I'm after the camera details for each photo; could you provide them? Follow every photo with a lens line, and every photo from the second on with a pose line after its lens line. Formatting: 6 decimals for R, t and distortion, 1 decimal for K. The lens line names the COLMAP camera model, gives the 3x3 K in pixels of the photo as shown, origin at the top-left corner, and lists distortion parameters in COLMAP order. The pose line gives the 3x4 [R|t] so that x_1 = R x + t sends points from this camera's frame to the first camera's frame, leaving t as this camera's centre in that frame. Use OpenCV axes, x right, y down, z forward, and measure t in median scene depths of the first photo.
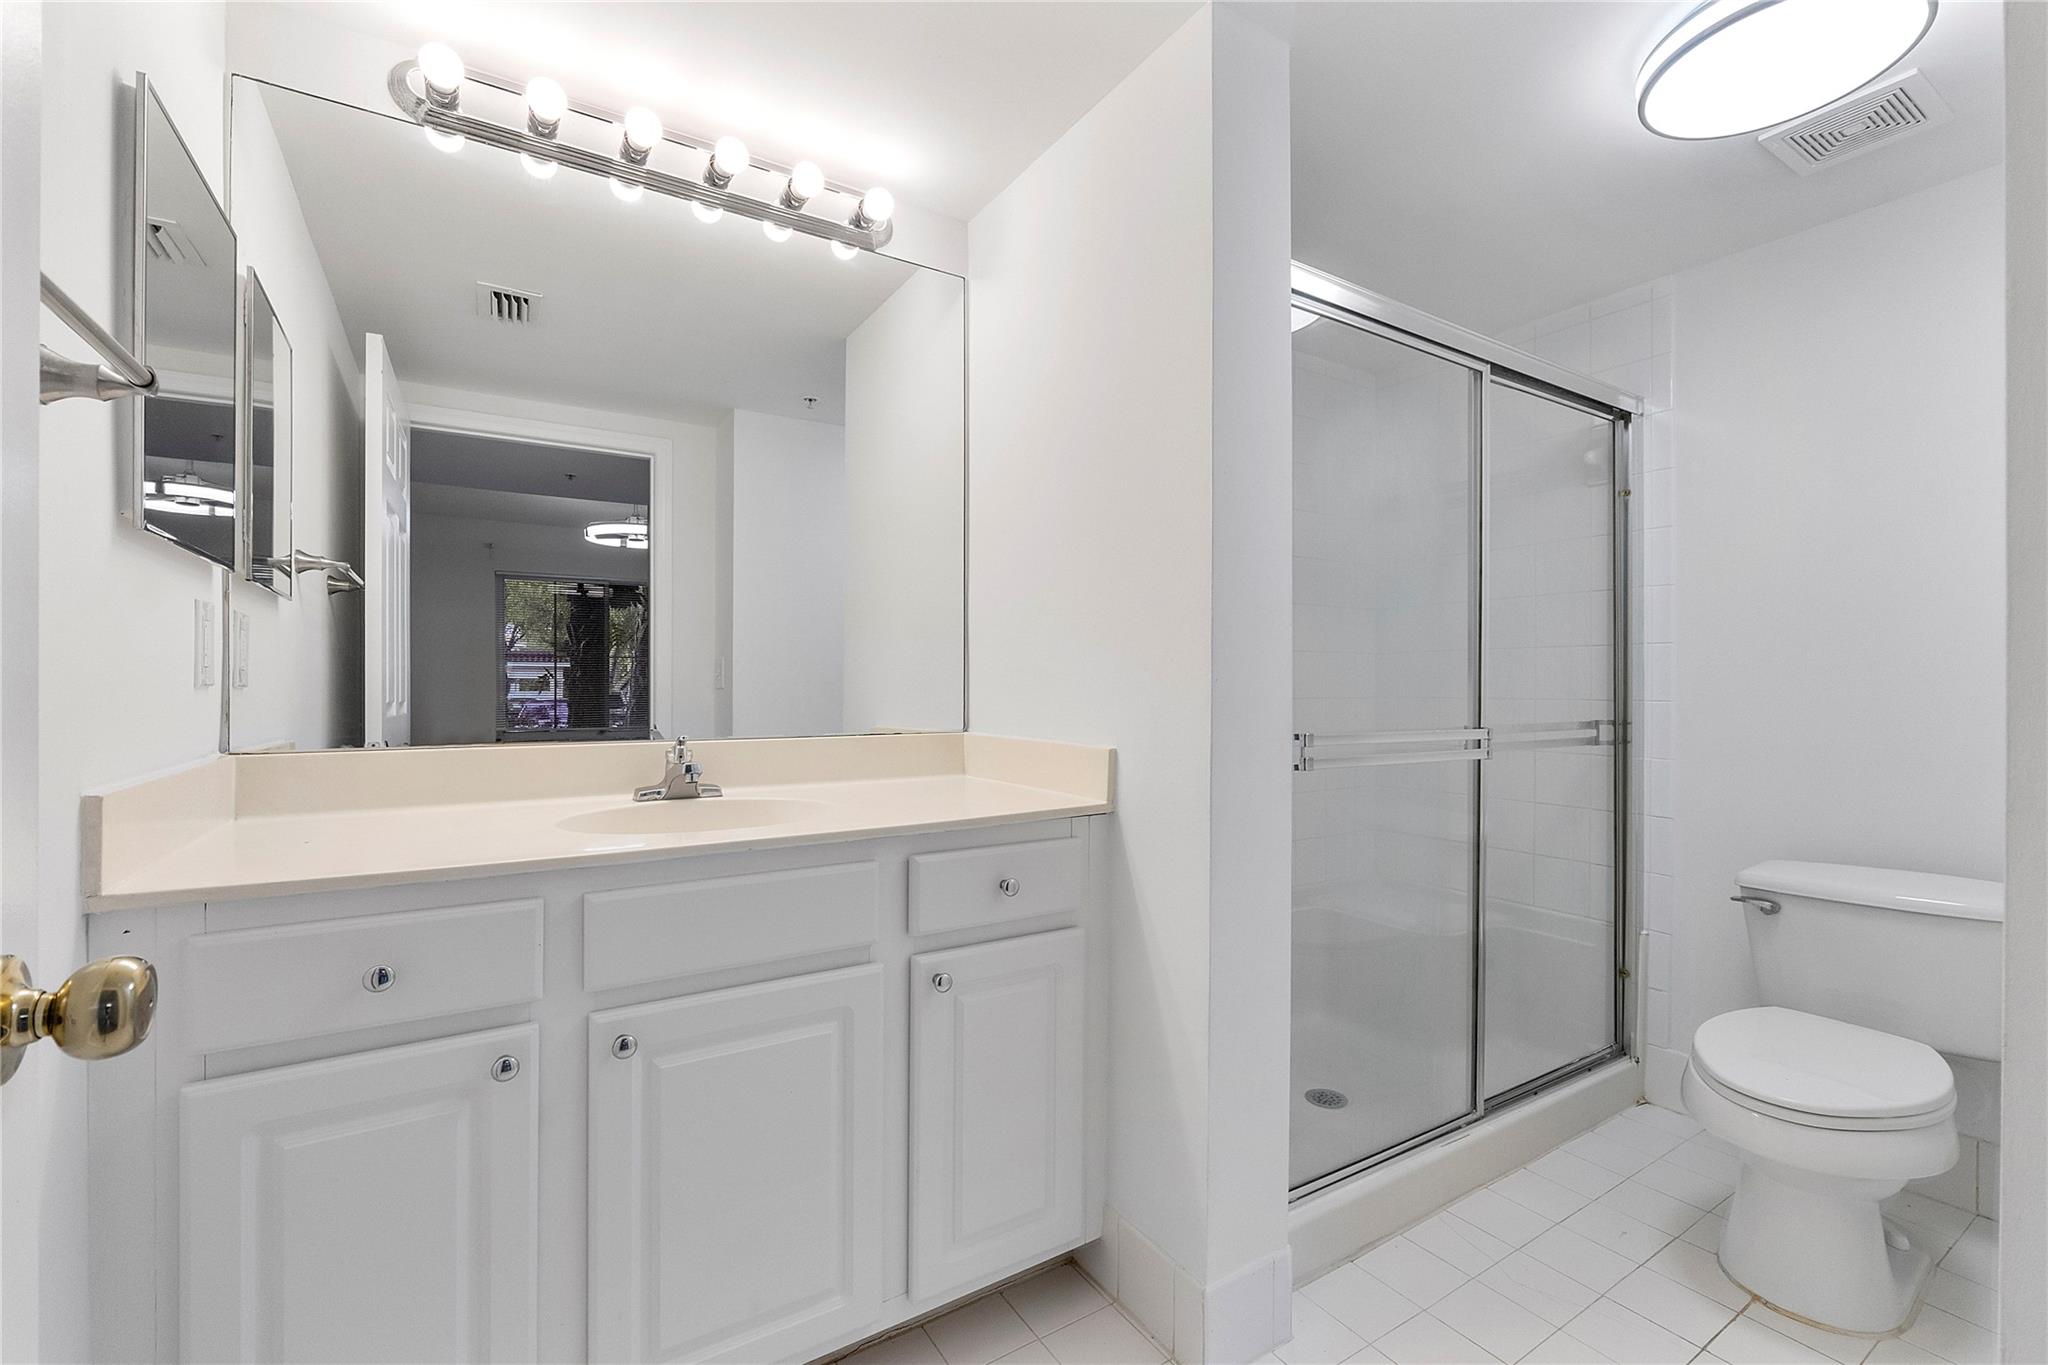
lens RADIAL K [[871.4, 0, 1028.9], [0, 871.4, 668.8], [0, 0, 1]] dist [-0.008586, 0.000537]
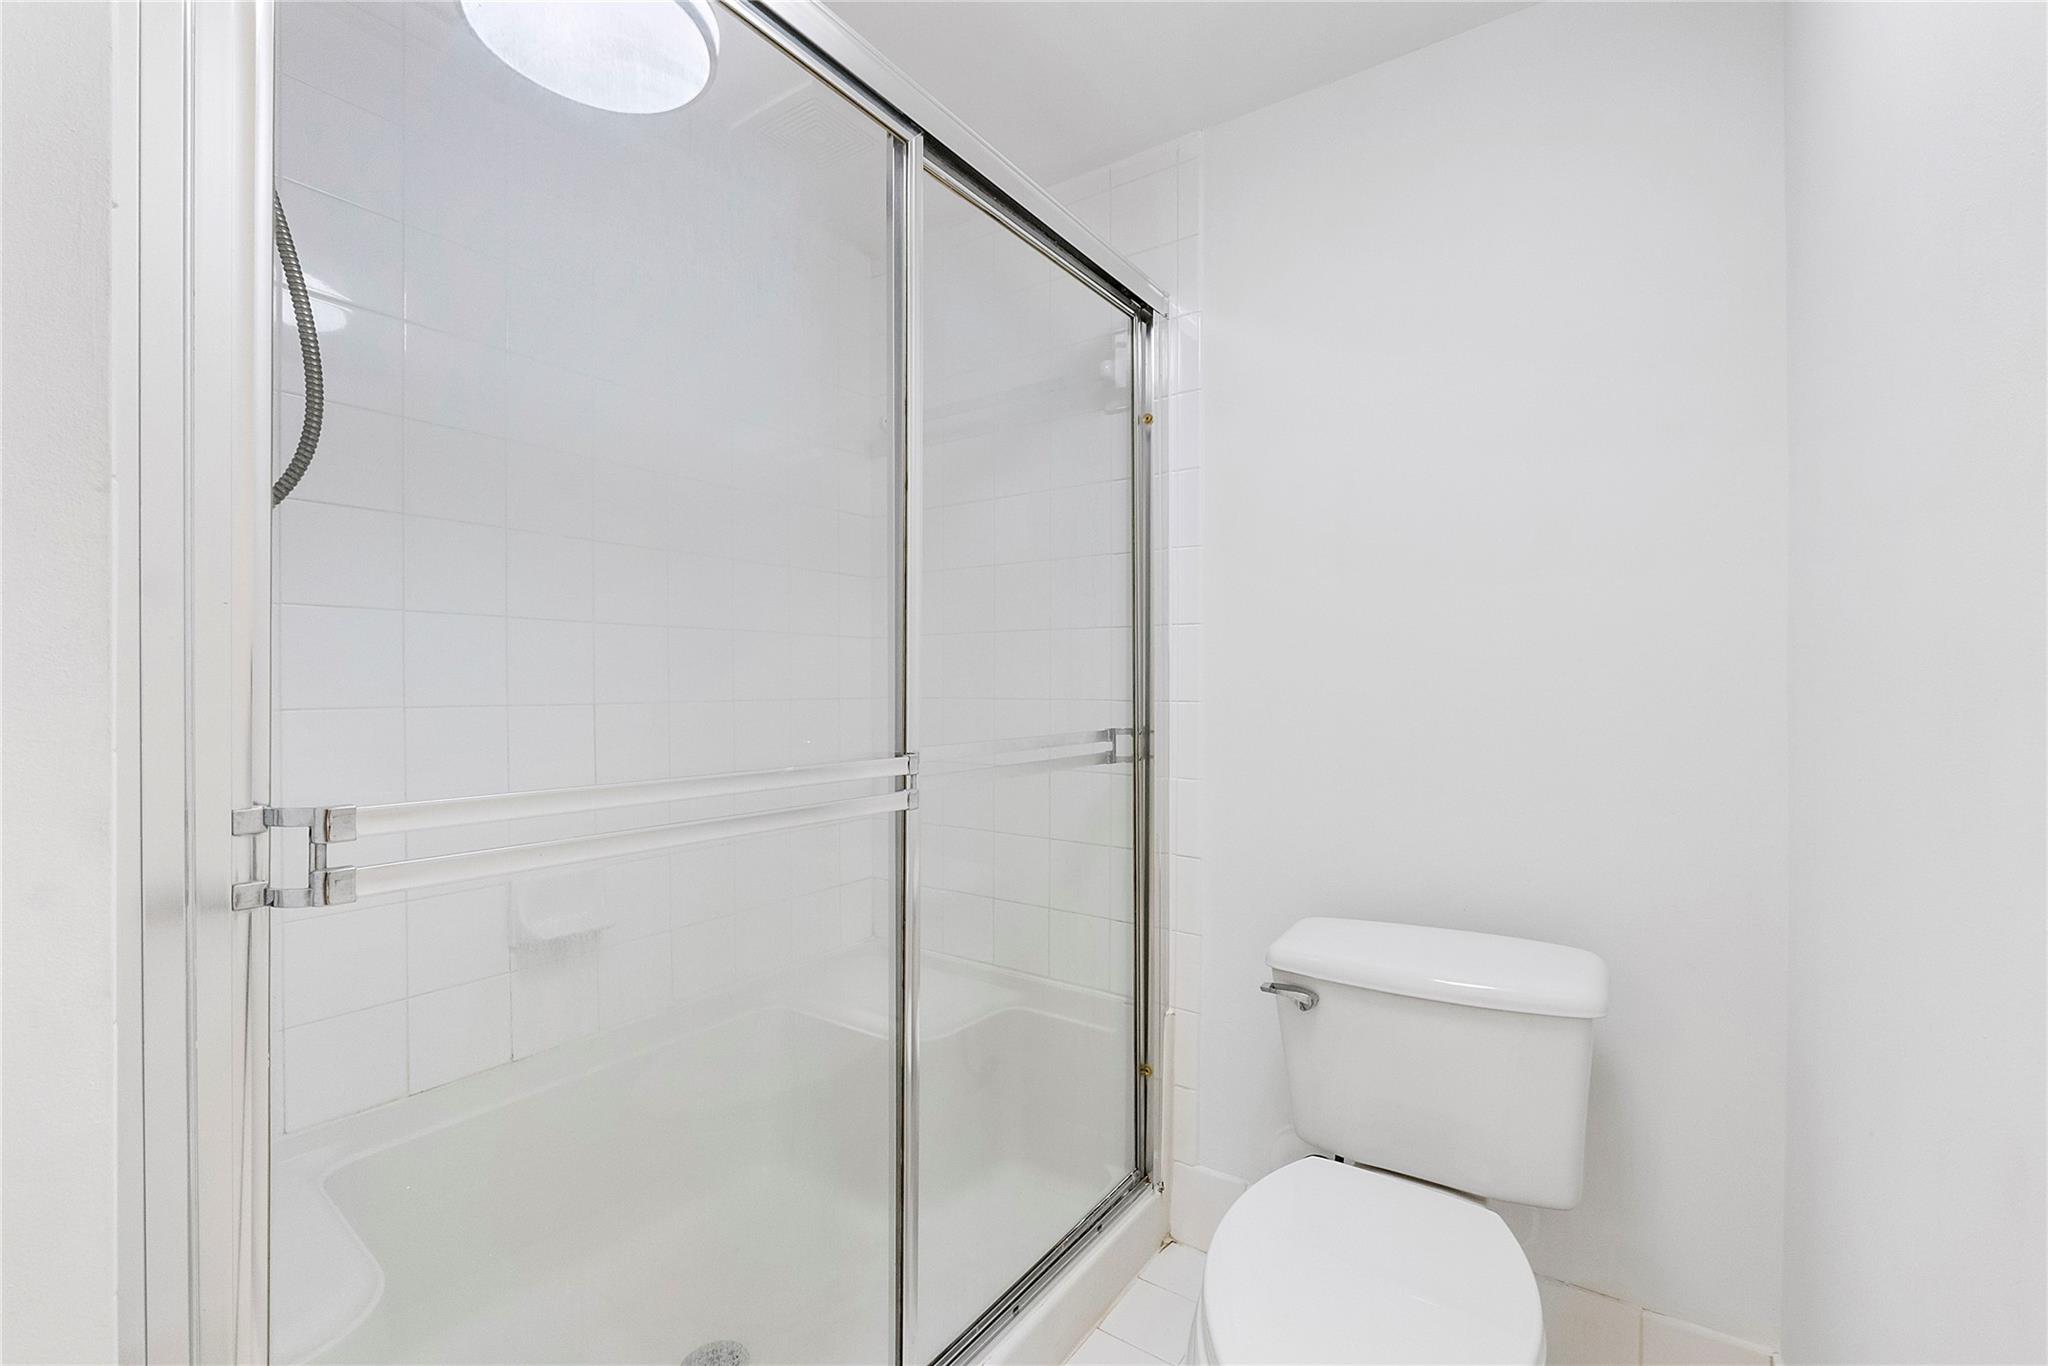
lens RADIAL K [[871.4, 0, 1021.6], [0, 871.4, 694.6], [0, 0, 1]] dist [-0.008586, 0.000537]
pose [[0.922376, -0.017485, 0.385898, 0.306877], [0.008434, 0.999649, 0.025134, 0.011808], [-0.386201, -0.019928, 0.922199, 0.362872]]
